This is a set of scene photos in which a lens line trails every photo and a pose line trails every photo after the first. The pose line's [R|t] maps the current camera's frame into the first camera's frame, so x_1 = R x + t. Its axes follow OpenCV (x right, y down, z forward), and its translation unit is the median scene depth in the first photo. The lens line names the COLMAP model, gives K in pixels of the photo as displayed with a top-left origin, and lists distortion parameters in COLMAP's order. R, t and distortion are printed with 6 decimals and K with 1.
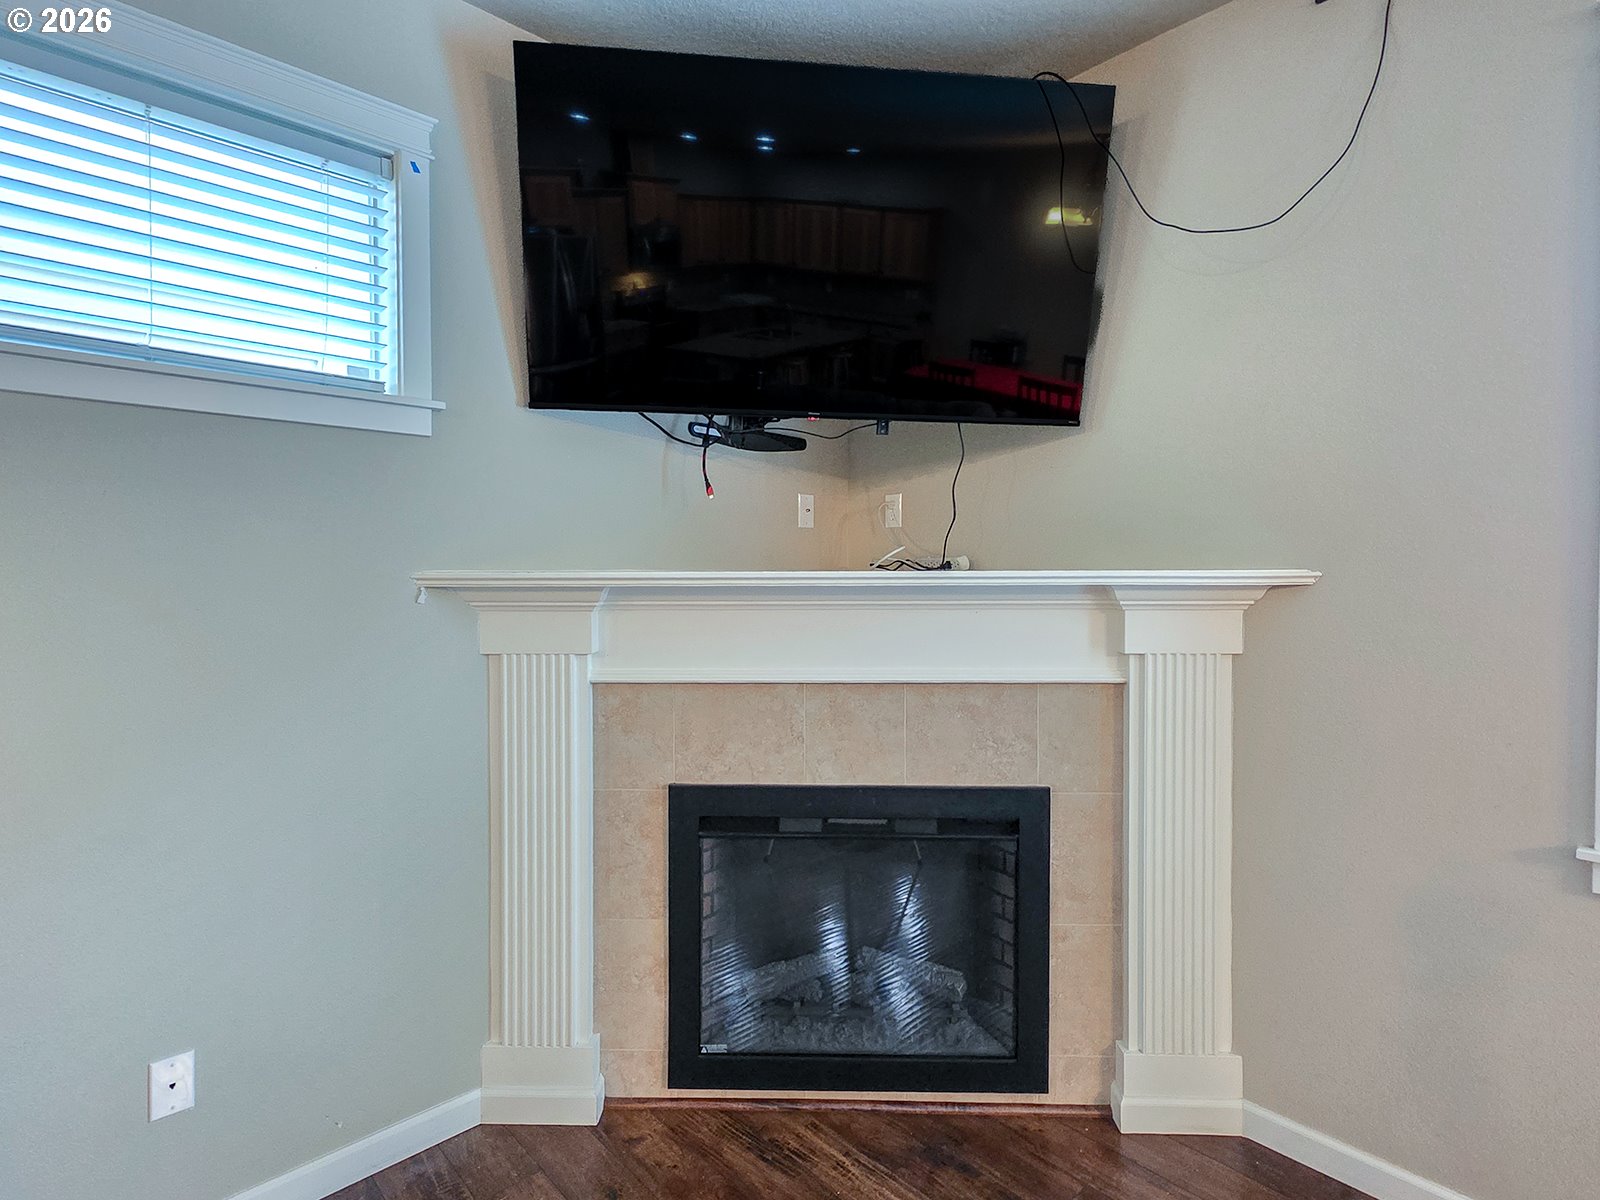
lens RADIAL K [[815.5, 0, 832.2], [0, 815.5, 587.0], [0, 0, 1]] dist [0.007288, -0.000103]
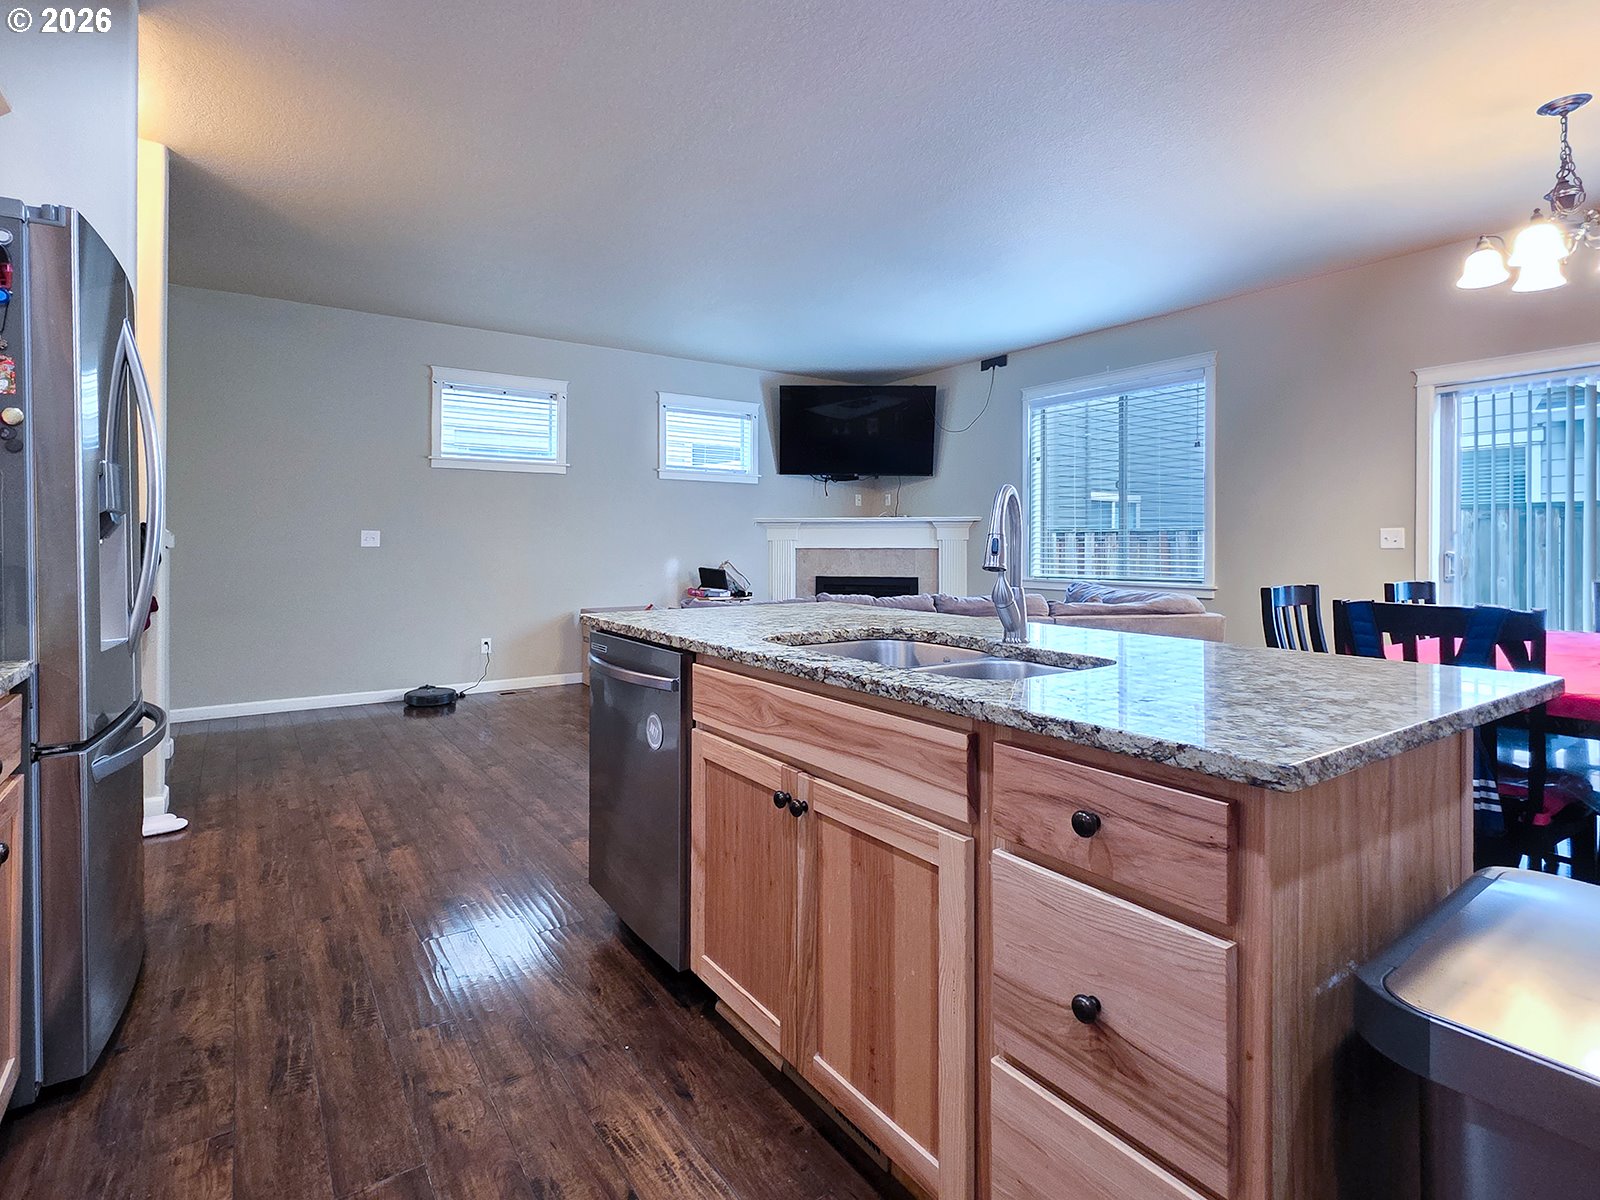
lens RADIAL K [[815.5, 0, 793.6], [0, 815.5, 549.1], [0, 0, 1]] dist [0.007288, -0.000103]
pose [[0.982907, 0.004743, -0.184042, 0.382023], [-0.007543, 0.999866, -0.014518, 0.175951], [0.183949, 0.015659, 0.982811, -2.655522]]
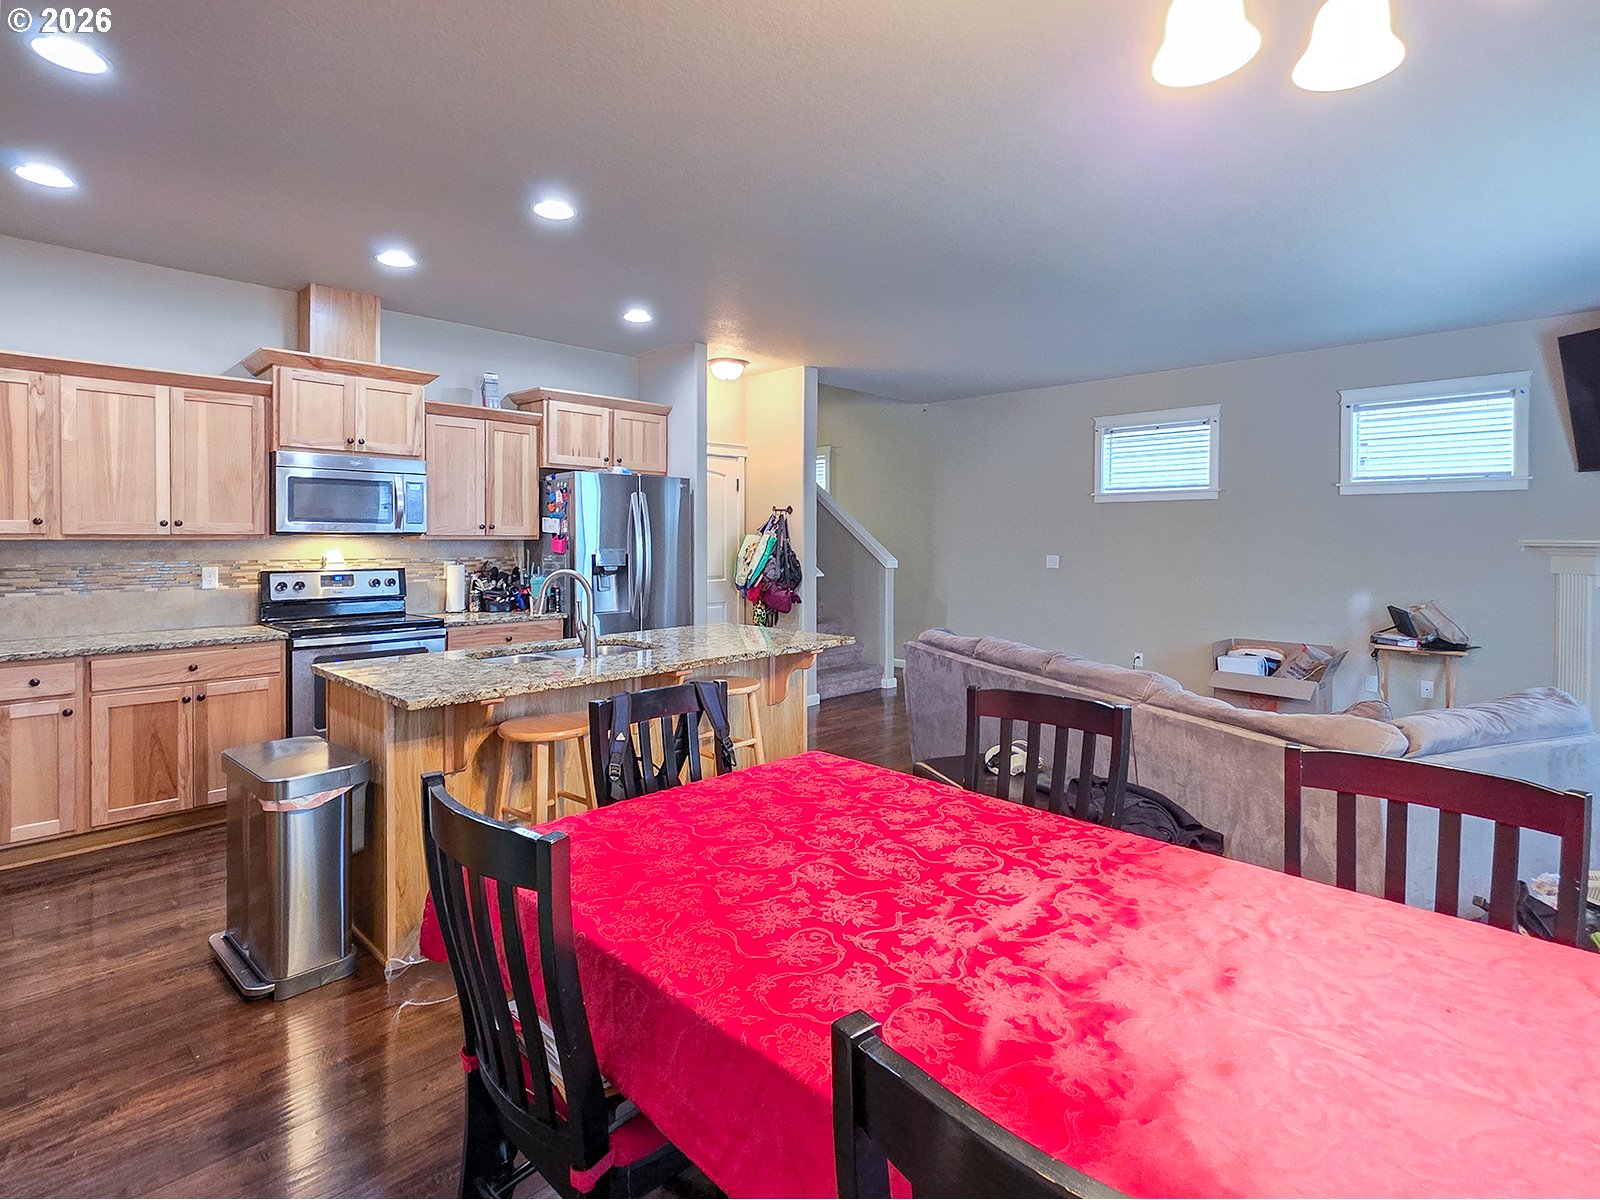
lens RADIAL K [[815.5, 0, 794.1], [0, 815.5, 549.0], [0, 0, 1]] dist [0.007288, -0.000103]
pose [[0.025814, 0.015544, -0.999546, 2.003928], [-0.023004, 0.999624, 0.014951, 0.024612], [0.999402, 0.022607, 0.026162, -1.380310]]
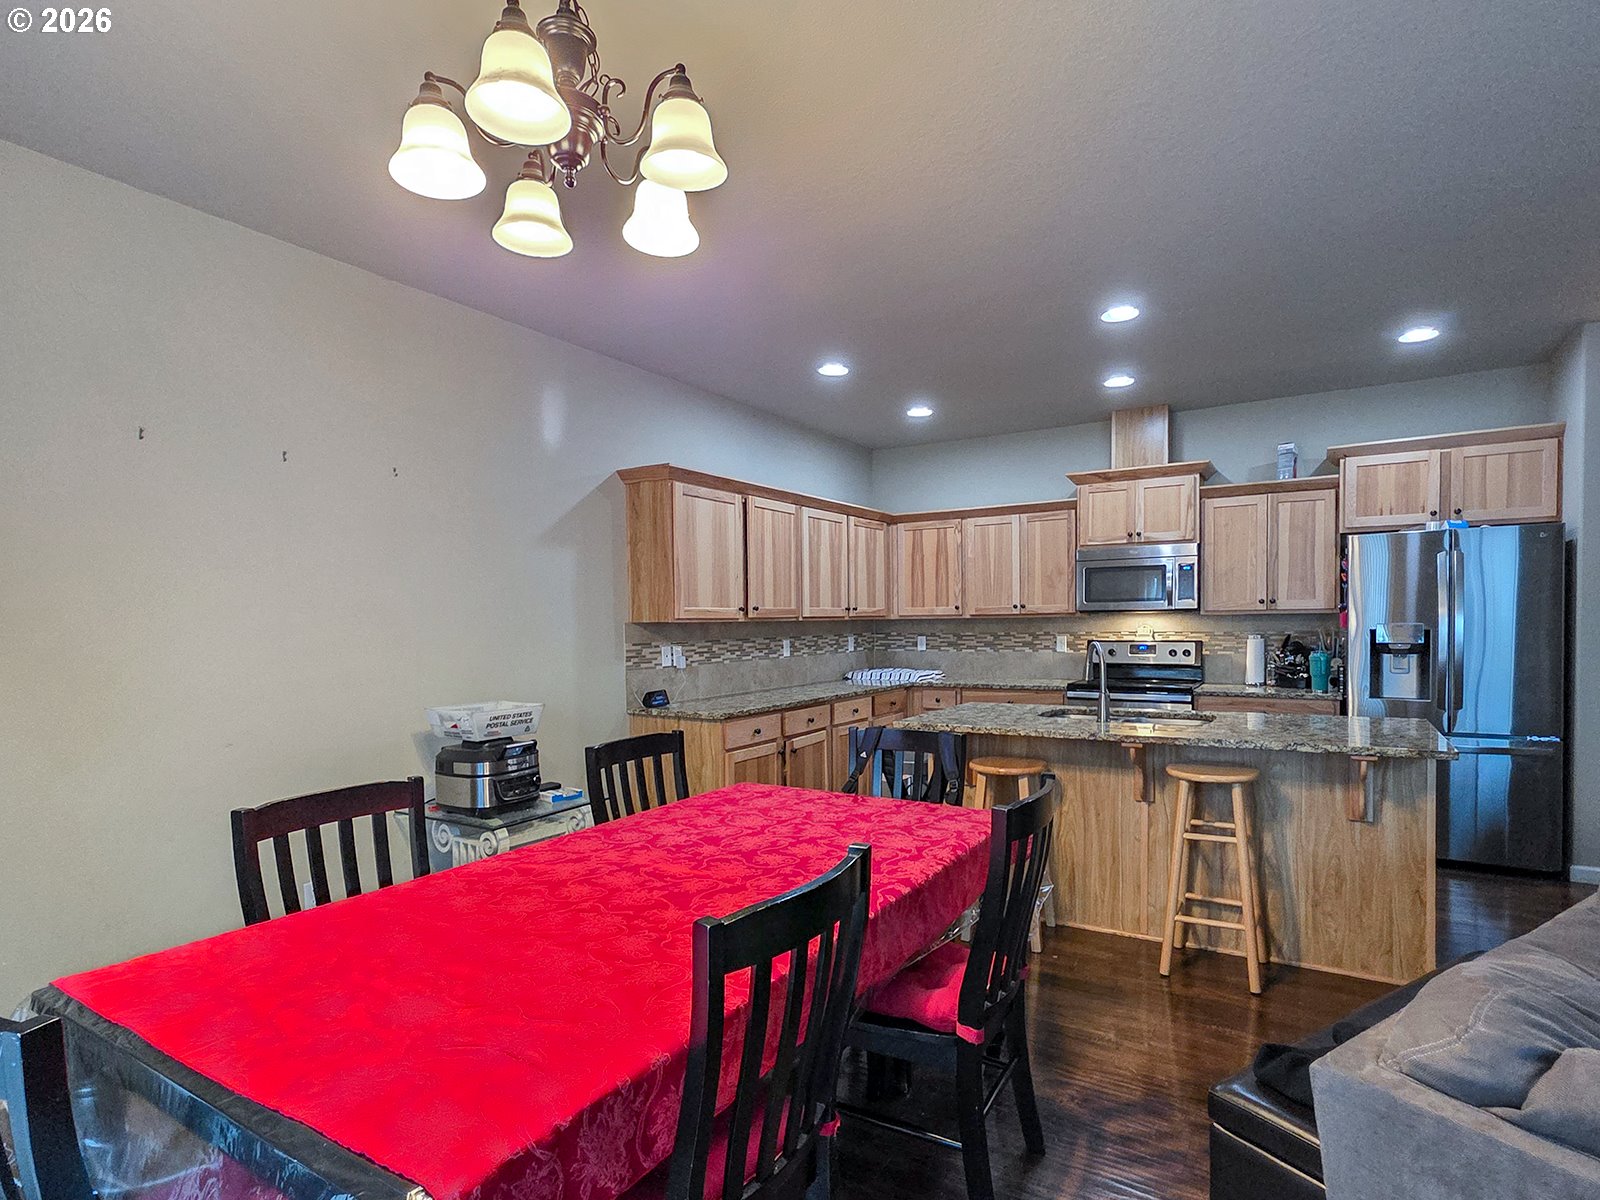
lens RADIAL K [[815.5, 0, 828.0], [0, 815.5, 644.9], [0, 0, 1]] dist [0.007288, -0.000103]
pose [[-0.965697, 0.023377, -0.258618, 1.439338], [0.010086, 0.998565, 0.052600, 0.005089], [0.259477, 0.048187, -0.964546, -0.221634]]
